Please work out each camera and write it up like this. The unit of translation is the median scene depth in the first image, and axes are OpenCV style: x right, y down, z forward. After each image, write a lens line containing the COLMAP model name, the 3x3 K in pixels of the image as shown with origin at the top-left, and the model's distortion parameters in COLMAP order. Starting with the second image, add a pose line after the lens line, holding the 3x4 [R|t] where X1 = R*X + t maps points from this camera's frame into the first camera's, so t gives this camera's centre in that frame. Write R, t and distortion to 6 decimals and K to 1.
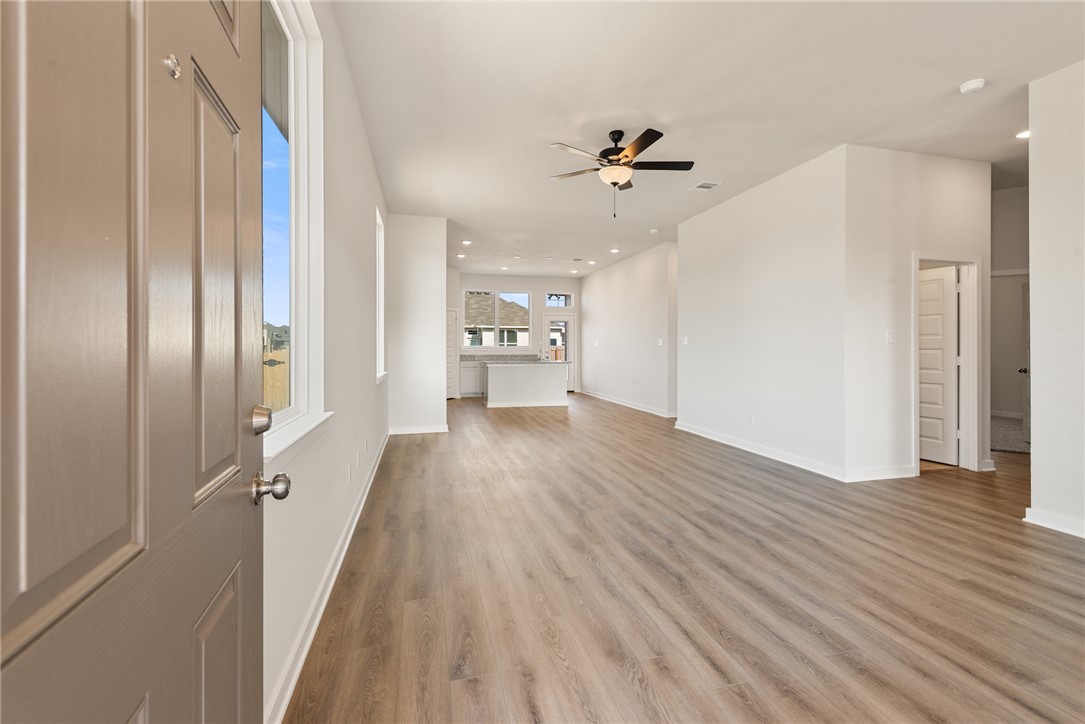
lens RADIAL K [[460.5, 0, 532.9], [0, 460.5, 346.9], [0, 0, 1]] dist [0.009418, -0.001957]
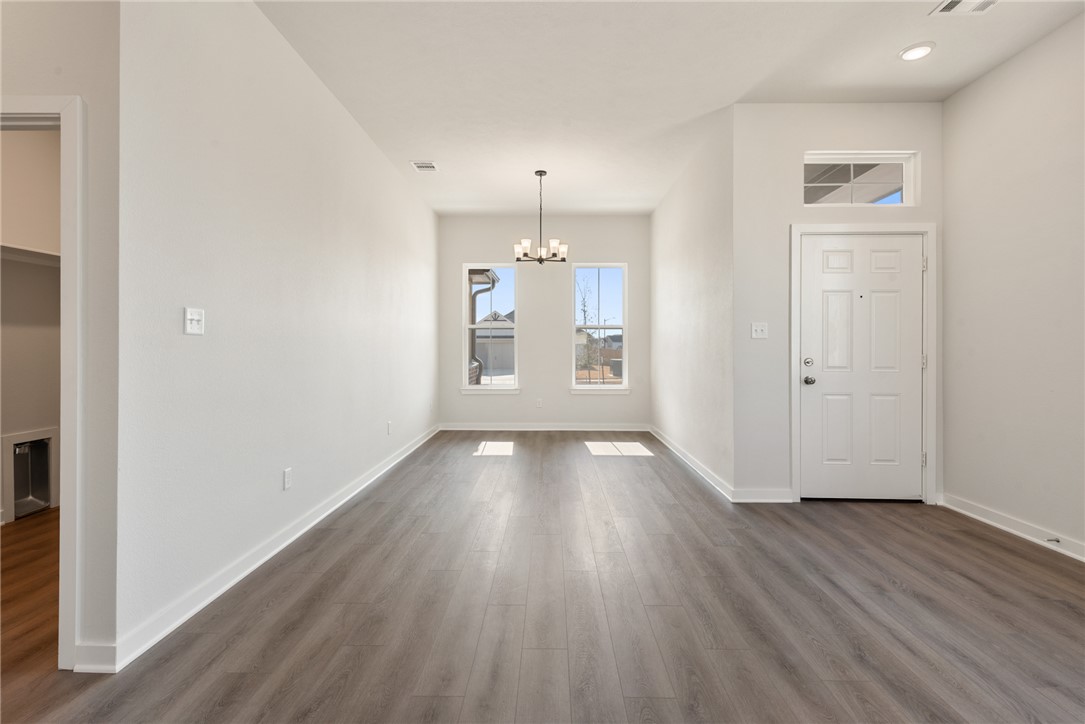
lens RADIAL K [[517.9, 0, 541.7], [0, 517.9, 347.0], [0, 0, 1]] dist [0.006359, -0.001683]
pose [[-0.968326, 0.002400, 0.249678, 0.428931], [0.002254, 0.999997, -0.000872, 0.009147], [-0.249680, -0.000281, -0.968328, 1.371385]]
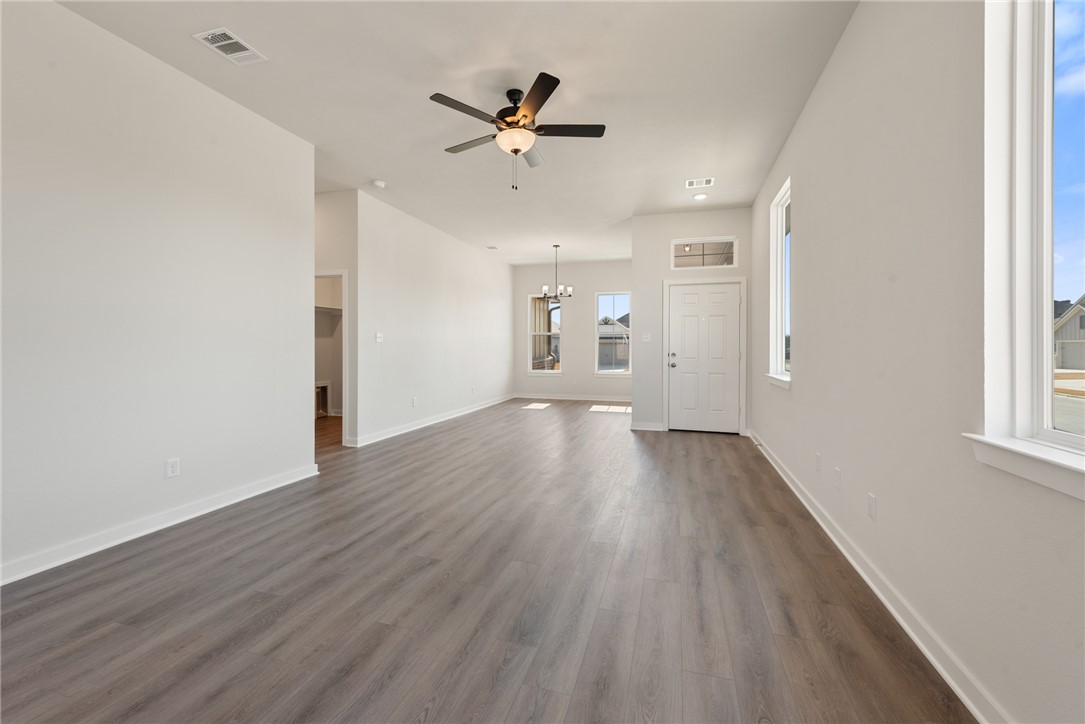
lens RADIAL K [[460.5, 0, 539.4], [0, 460.5, 350.2], [0, 0, 1]] dist [0.009418, -0.001957]
pose [[-0.865341, -0.002378, 0.501178, -0.336481], [0.001451, 0.999973, 0.007250, 0.008306], [-0.501181, 0.007001, -0.865314, 2.012131]]
